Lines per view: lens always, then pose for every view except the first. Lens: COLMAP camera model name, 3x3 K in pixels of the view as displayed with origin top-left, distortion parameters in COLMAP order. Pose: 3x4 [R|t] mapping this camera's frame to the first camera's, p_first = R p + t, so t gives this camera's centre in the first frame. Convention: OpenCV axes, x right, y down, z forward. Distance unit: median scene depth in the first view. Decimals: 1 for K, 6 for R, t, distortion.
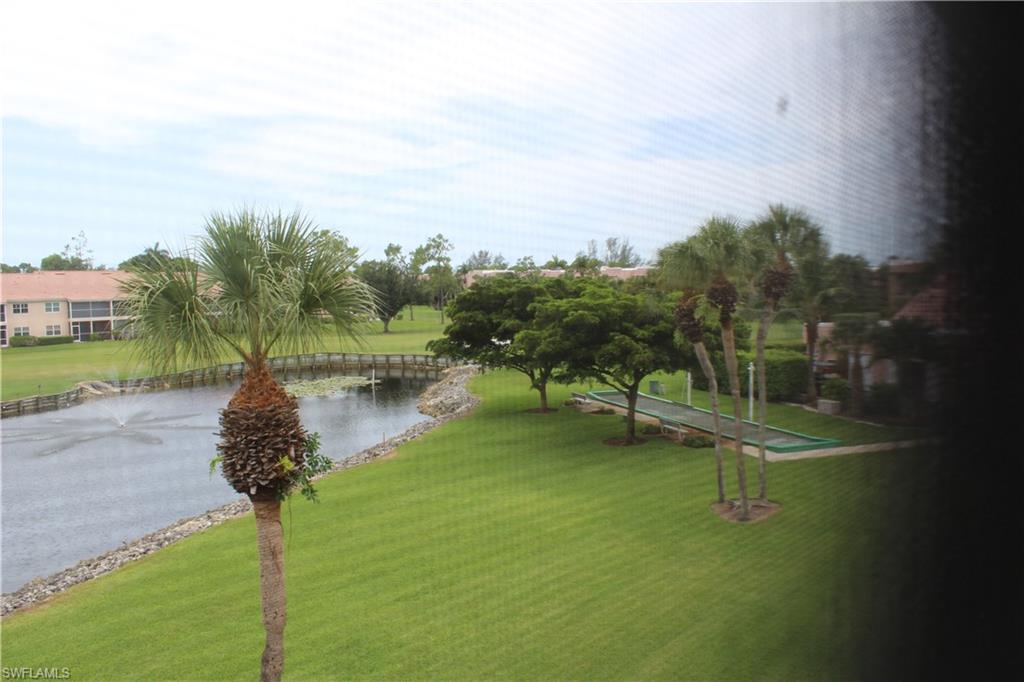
lens RADIAL K [[855.9, 0, 505.9], [0, 855.9, 333.9], [0, 0, 1]] dist [-0.156678, 0.136793]
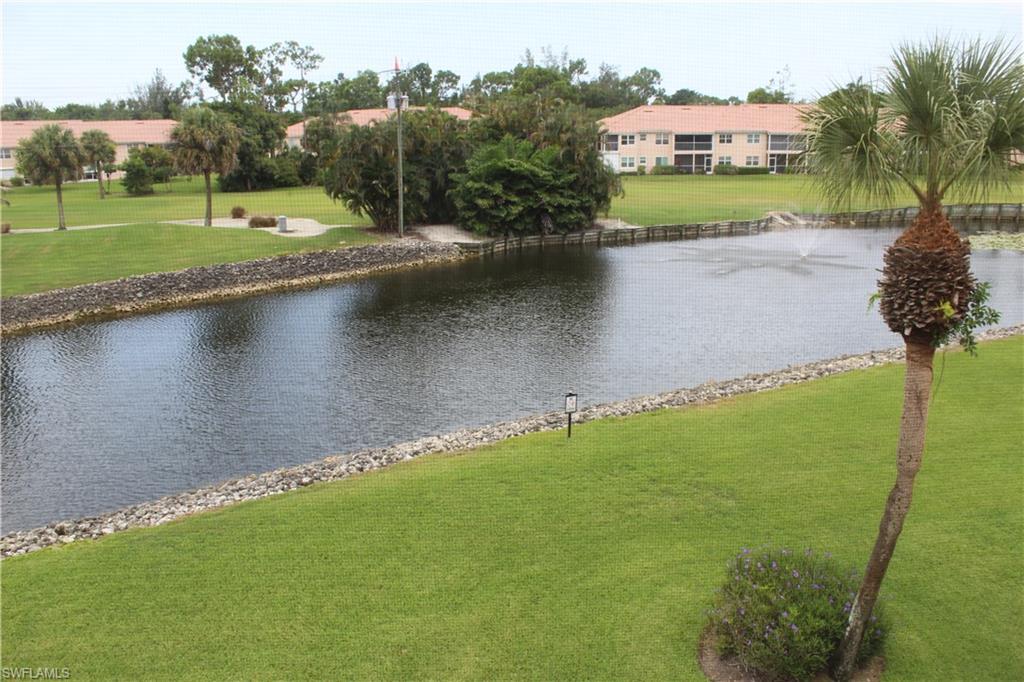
lens RADIAL K [[855.9, 0, 506.0], [0, 855.9, 334.0], [0, 0, 1]] dist [-0.156678, 0.136793]
pose [[0.707362, 0.180044, -0.683537, 0.016652], [-0.046014, 0.976695, 0.209644, 0.002989], [0.705352, -0.116842, 0.699161, -0.008169]]
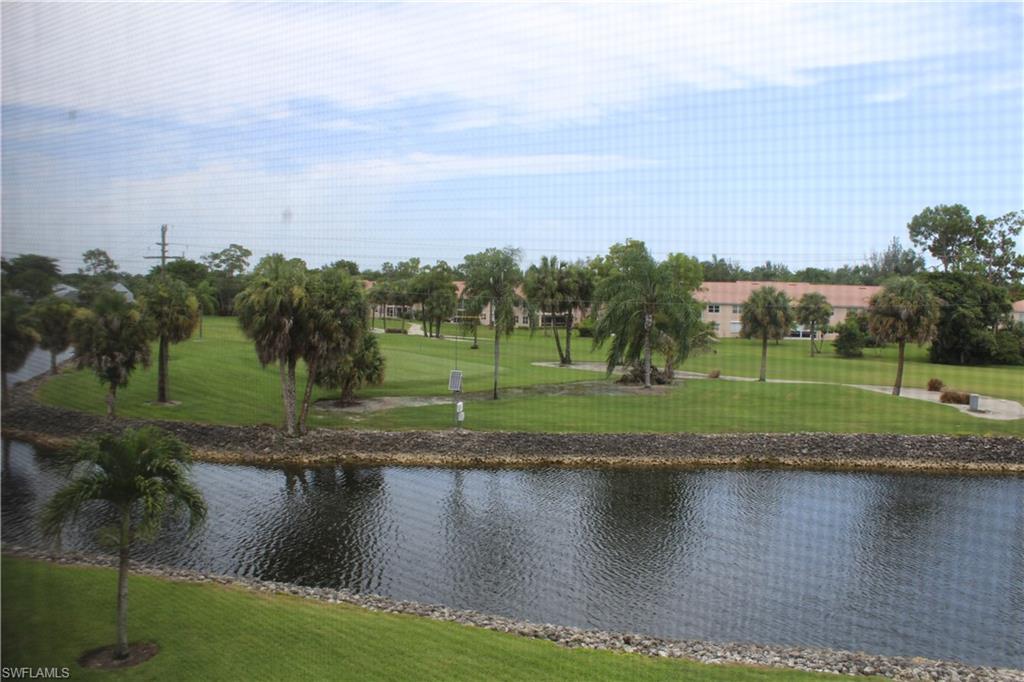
lens RADIAL K [[855.9, 0, 513.2], [0, 855.9, 335.7], [0, 0, 1]] dist [-0.156678, 0.136793]
pose [[-0.032689, 0.073369, -0.996769, 0.145980], [-0.085449, 0.993445, 0.075927, -0.019978], [0.995806, 0.087654, -0.026206, 0.191258]]
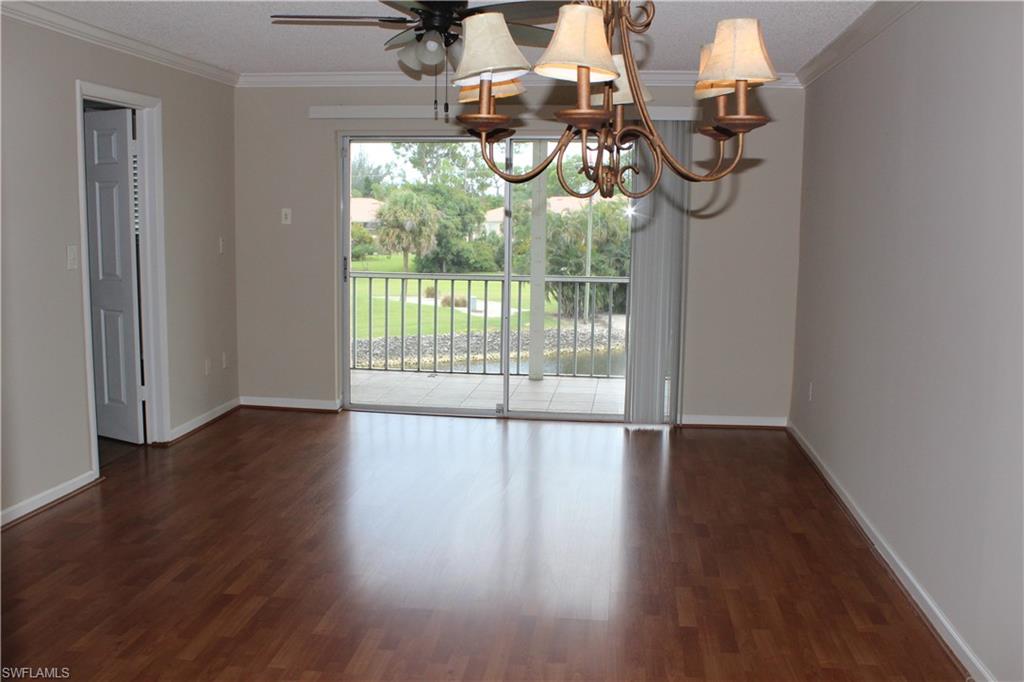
lens RADIAL K [[988.7, 0, 501.6], [0, 988.7, 304.7], [0, 0, 1]] dist [-0.104368, 0.000000]
pose [[0.521756, 0.107099, -0.846346, 0.792382], [-0.080058, 0.993857, 0.076411, 0.002323], [0.849330, 0.027889, 0.527125, -0.425656]]
